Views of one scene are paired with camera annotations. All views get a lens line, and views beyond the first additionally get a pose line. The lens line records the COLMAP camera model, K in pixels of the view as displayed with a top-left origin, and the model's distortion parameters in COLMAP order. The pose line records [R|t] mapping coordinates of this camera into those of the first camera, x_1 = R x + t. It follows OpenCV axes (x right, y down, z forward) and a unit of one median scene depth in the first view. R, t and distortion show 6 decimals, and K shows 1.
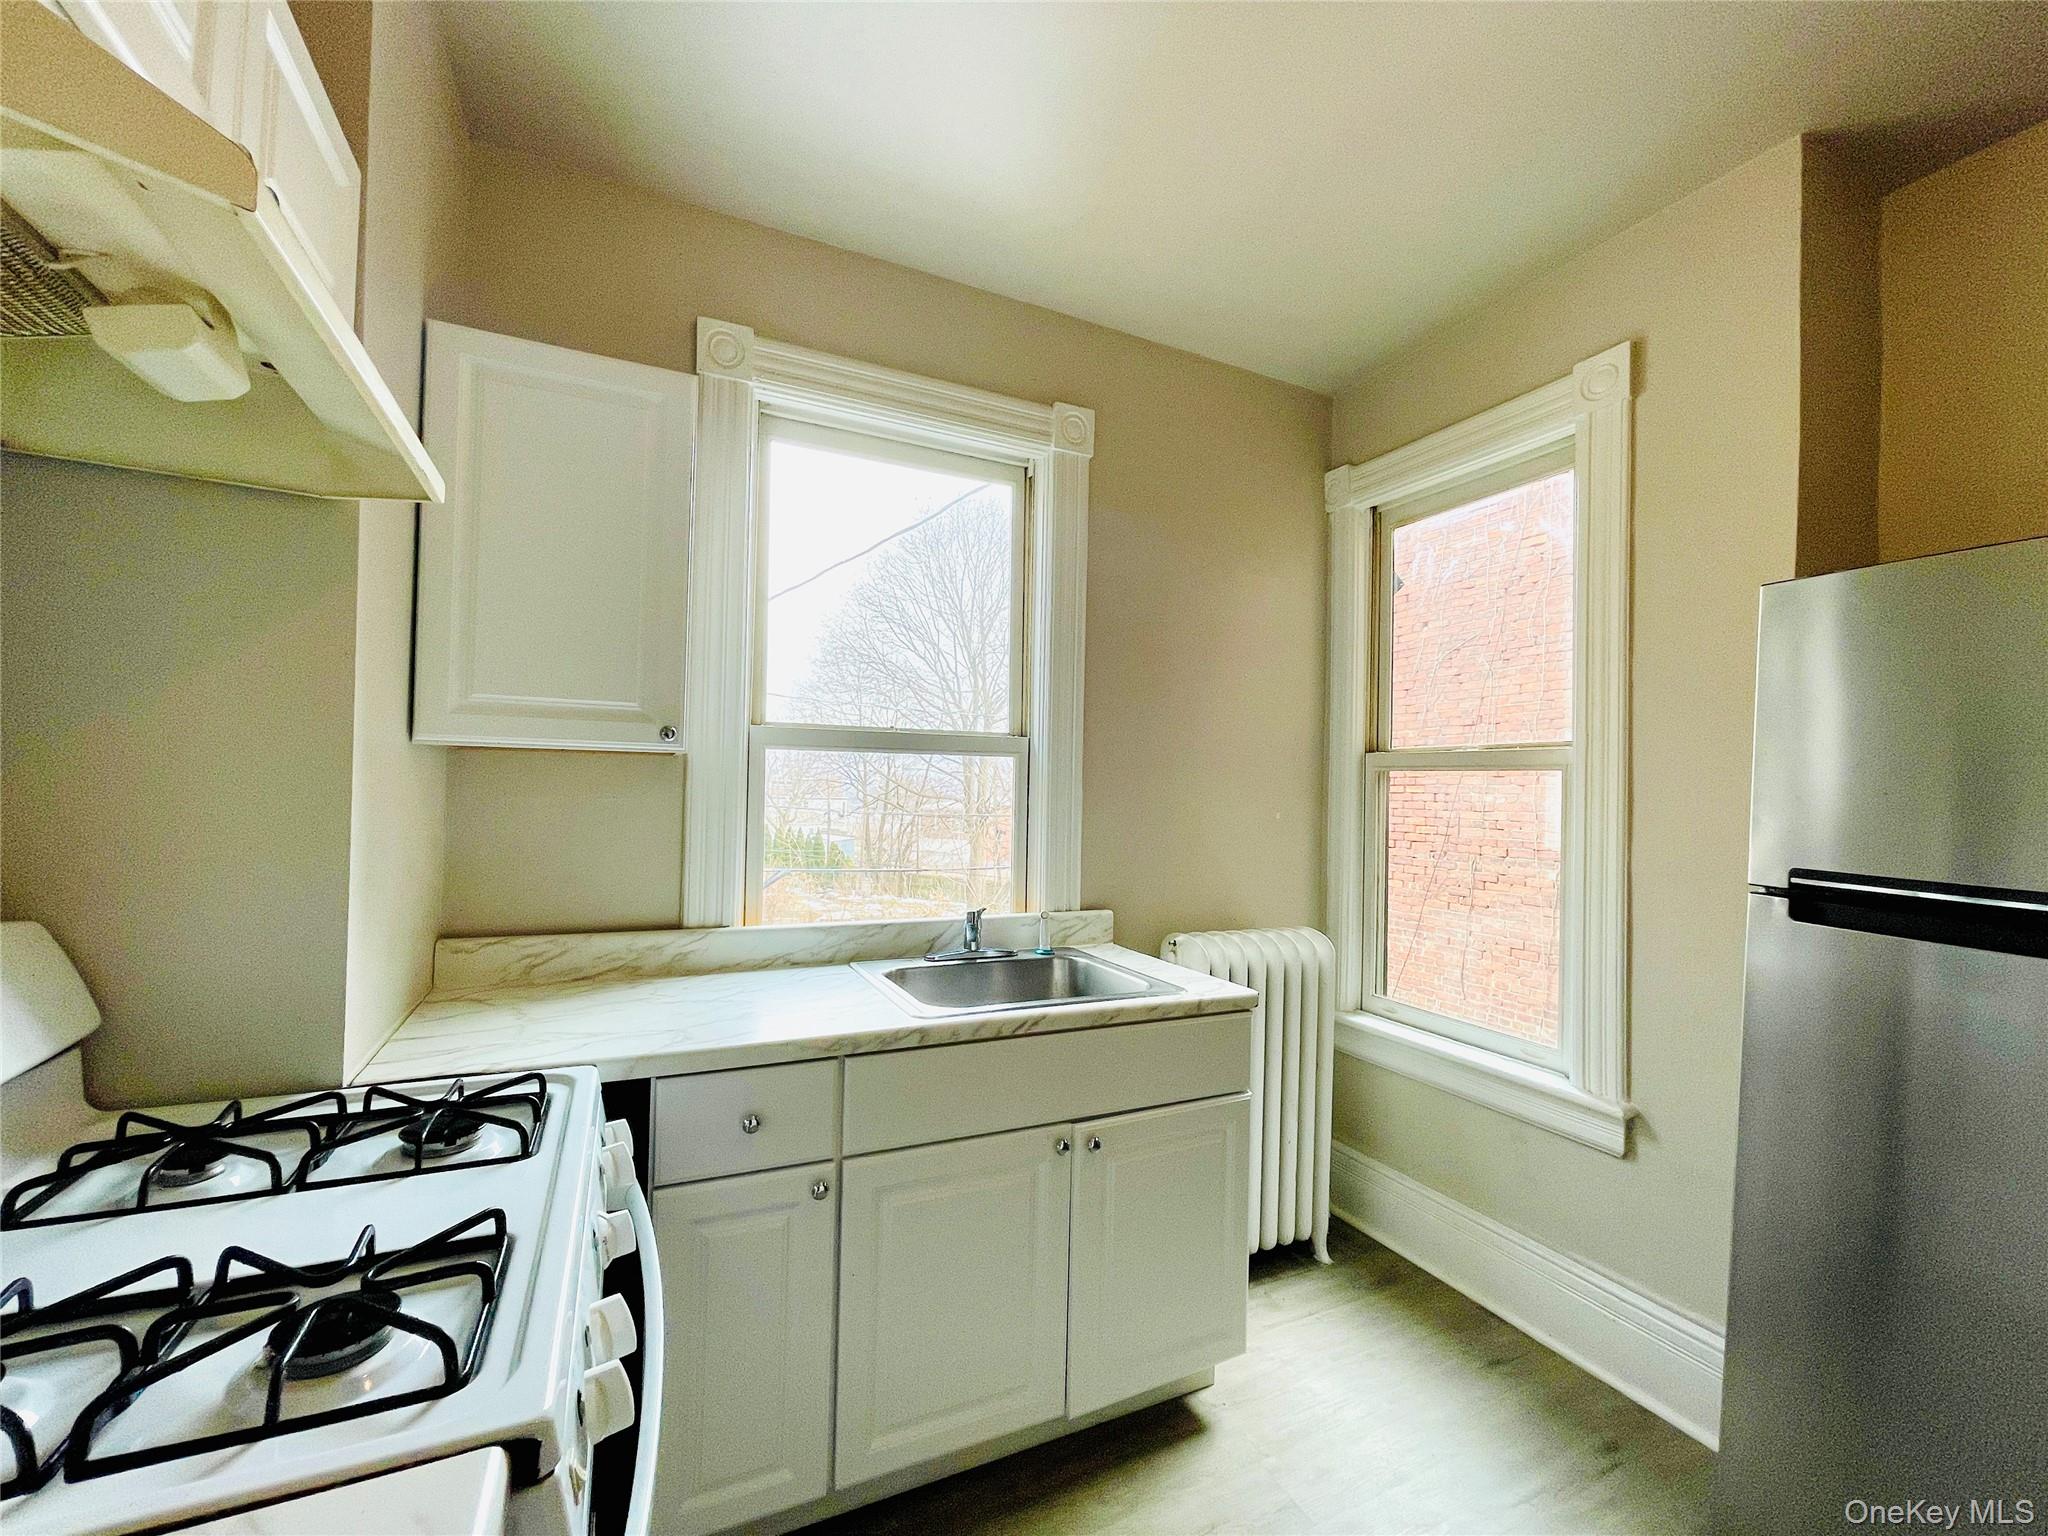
lens RADIAL K [[818.8, 0, 1003.5], [0, 818.8, 772.9], [0, 0, 1]] dist [-0.000757, 0.000812]
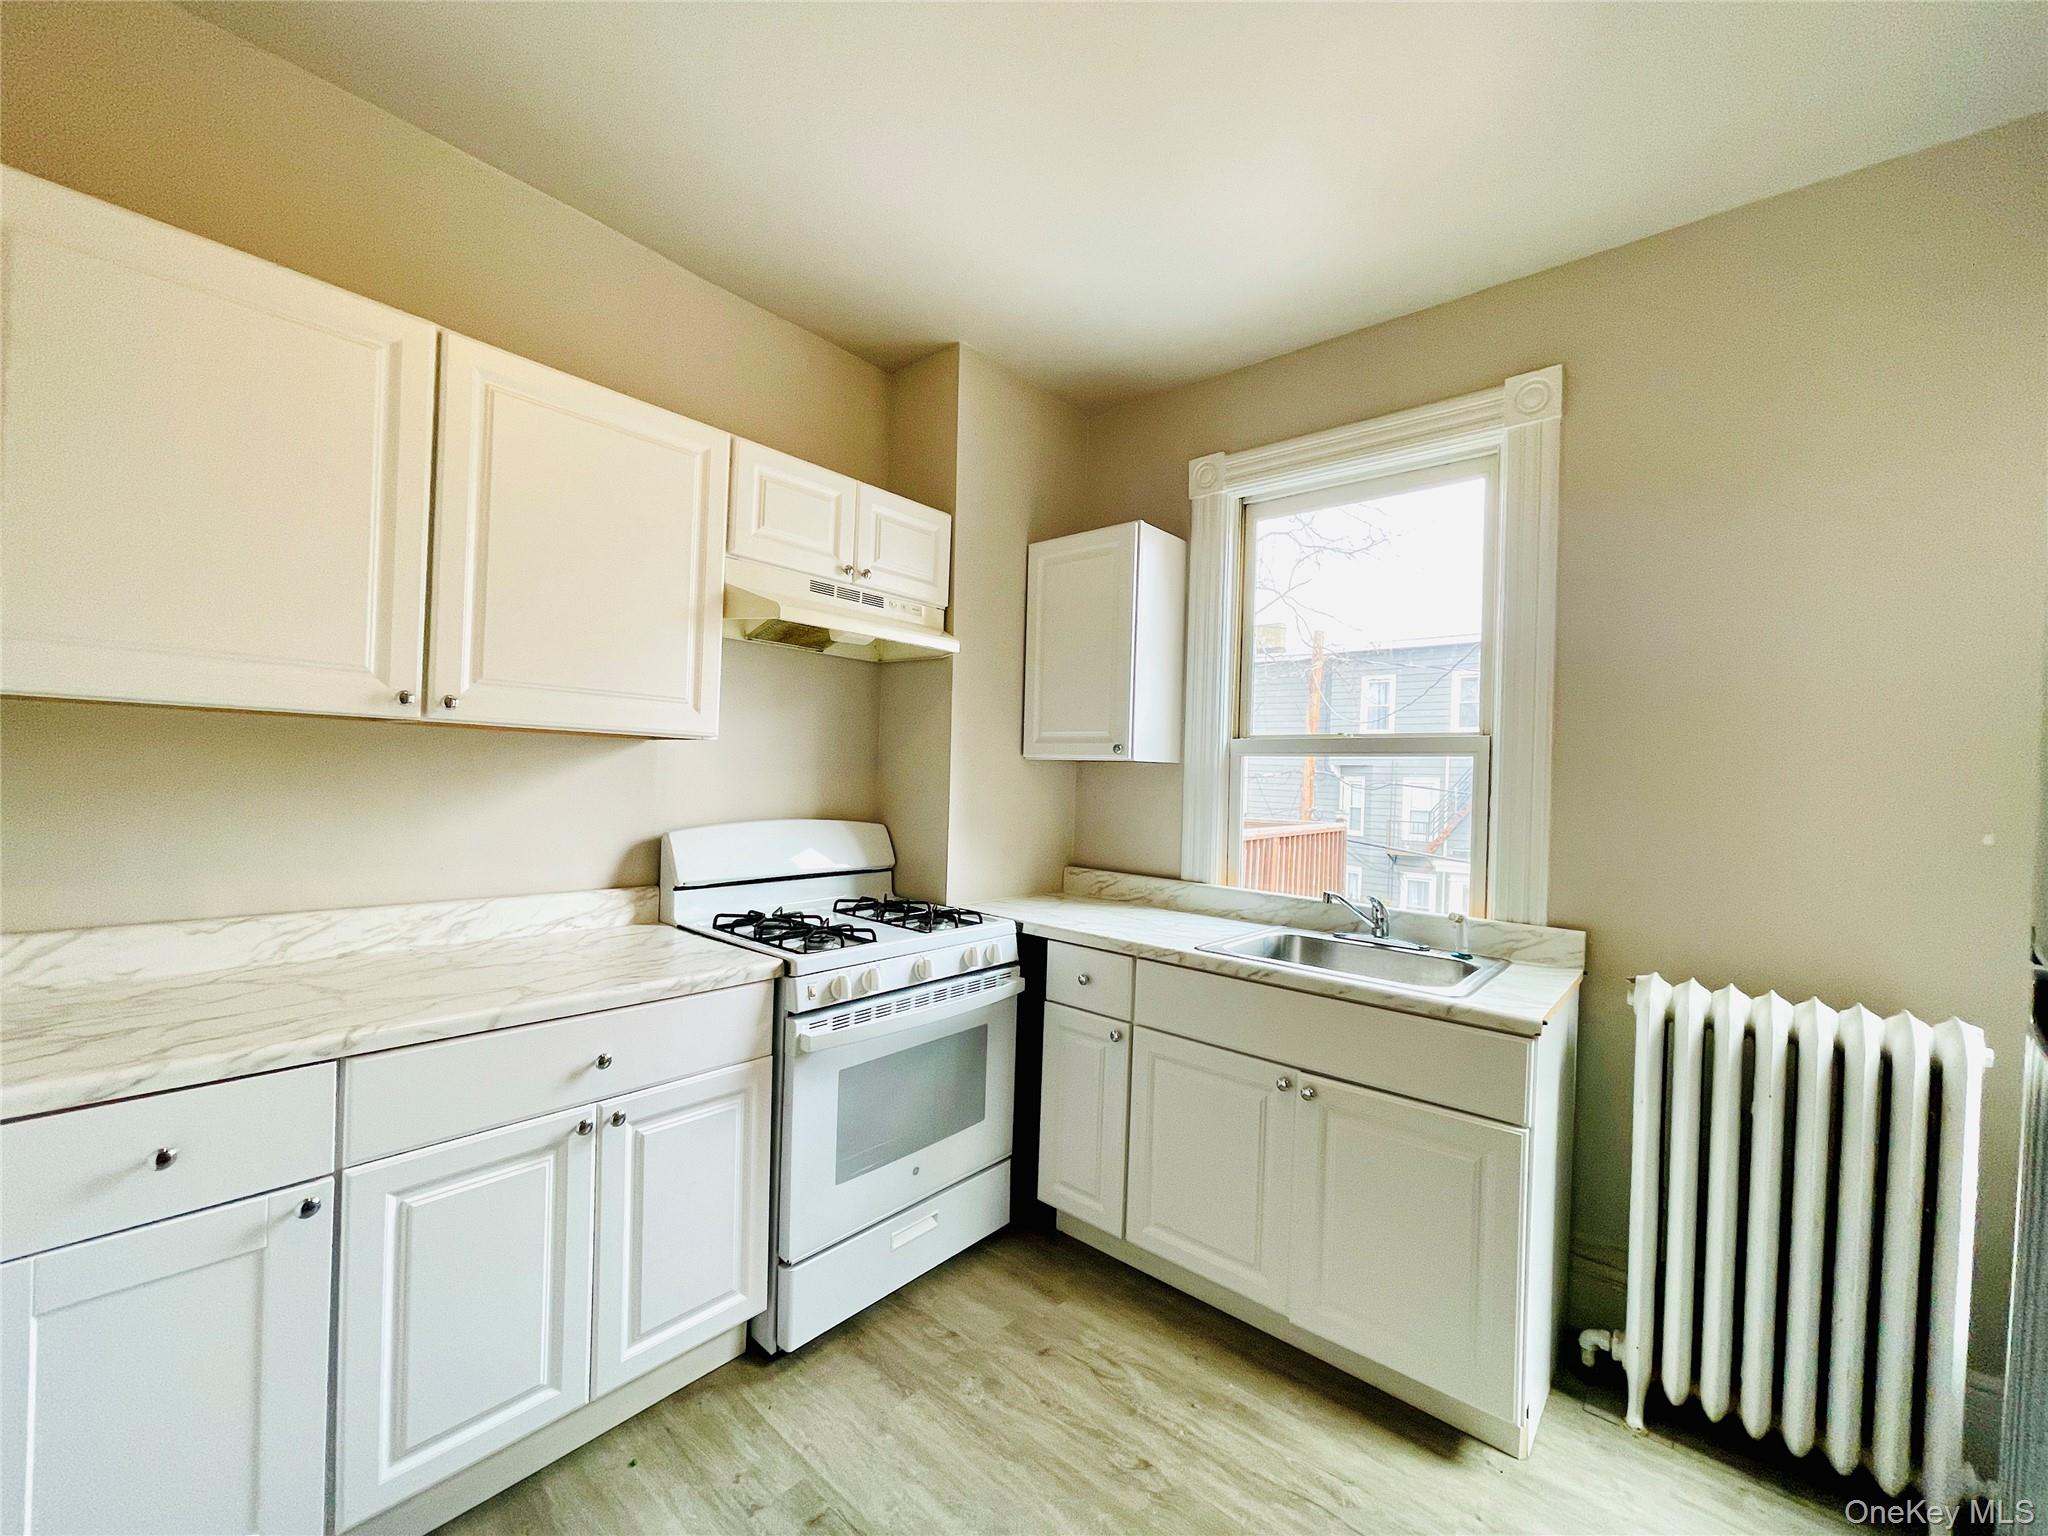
lens RADIAL K [[803.1, 0, 1016.8], [0, 803.1, 775.3], [0, 0, 1]] dist [0.000883, 0.000020]
pose [[0.409081, -0.010702, -0.912435, 0.900001], [-0.006313, 0.999874, -0.014558, 0.027670], [0.912476, 0.011716, 0.408962, 0.155786]]
